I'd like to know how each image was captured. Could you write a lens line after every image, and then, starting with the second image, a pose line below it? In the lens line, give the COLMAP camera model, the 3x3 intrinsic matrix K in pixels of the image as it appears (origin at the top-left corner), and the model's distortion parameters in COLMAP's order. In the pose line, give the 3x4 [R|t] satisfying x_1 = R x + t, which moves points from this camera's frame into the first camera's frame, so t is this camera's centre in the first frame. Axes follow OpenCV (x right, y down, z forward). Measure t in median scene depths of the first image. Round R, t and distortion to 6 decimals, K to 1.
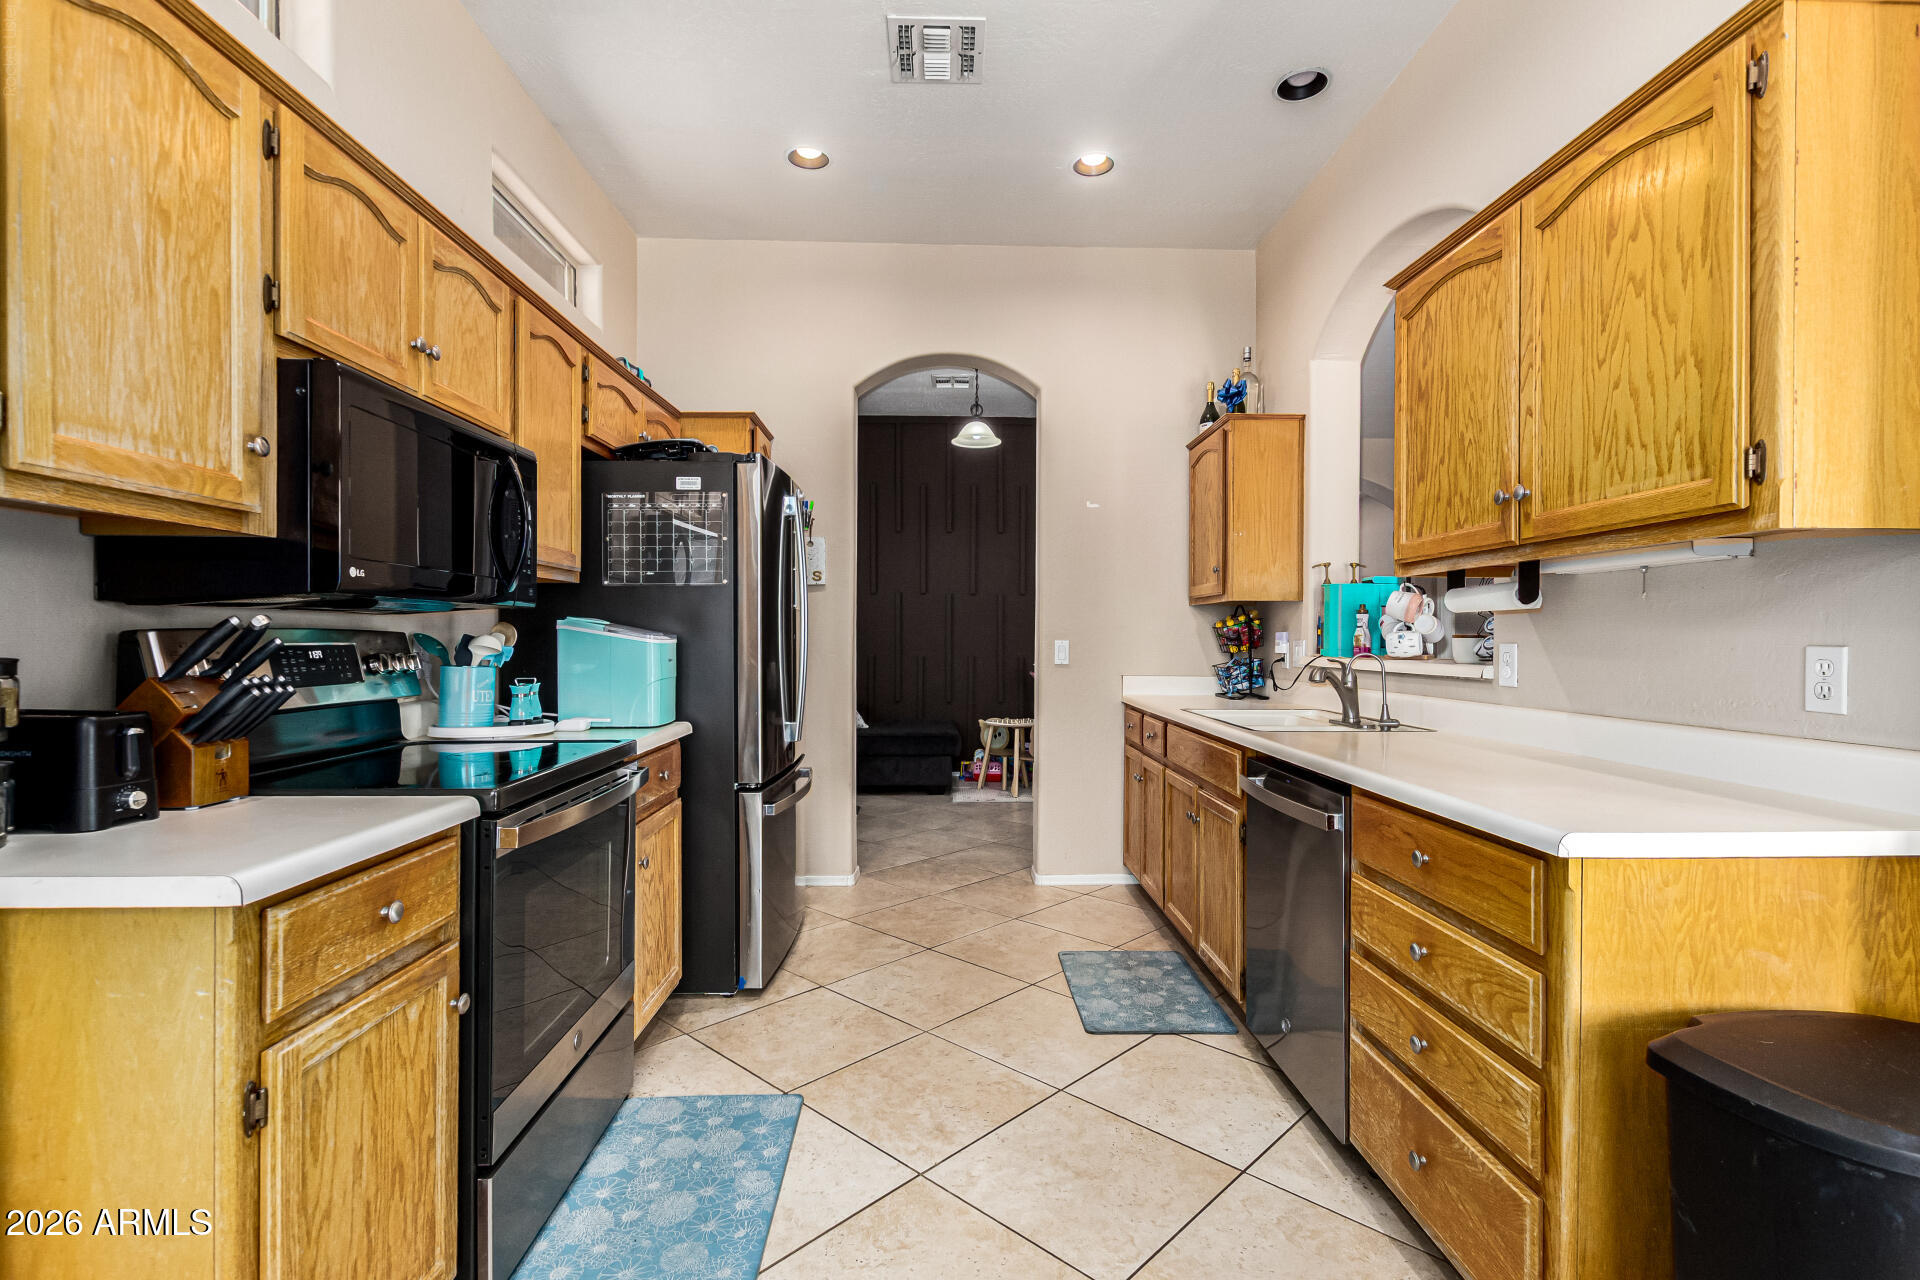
lens RADIAL K [[869.2, 0, 963.7], [0, 869.2, 640.4], [0, 0, 1]] dist [0.006590, -0.002509]
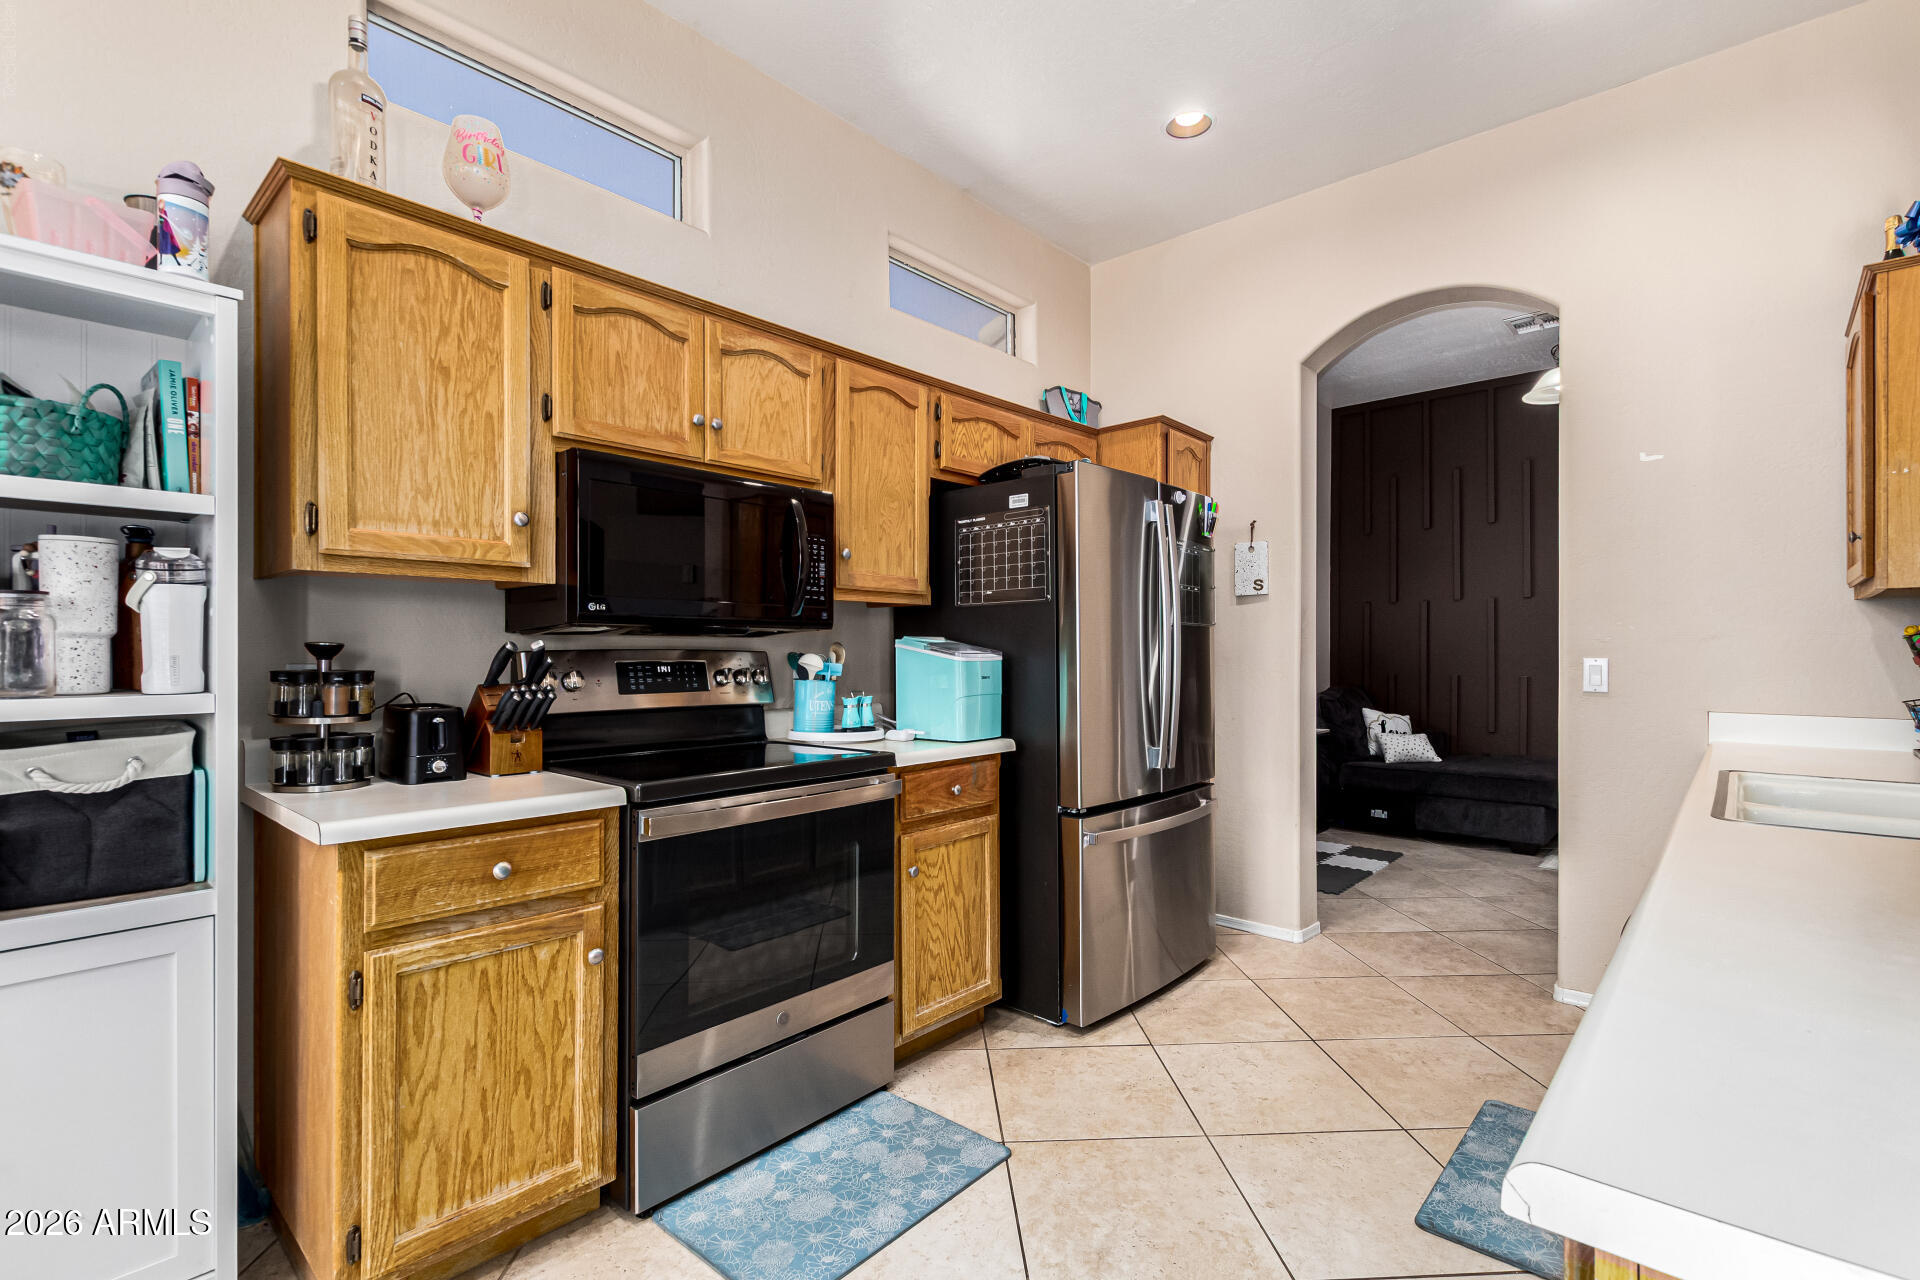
lens RADIAL K [[869.2, 0, 991.7], [0, 869.2, 650.1], [0, 0, 1]] dist [0.006590, -0.002509]
pose [[0.741357, -0.005096, -0.671091, 0.557477], [0.000745, 0.999977, -0.006770, -0.003741], [0.671110, 0.004519, 0.741344, 0.394210]]
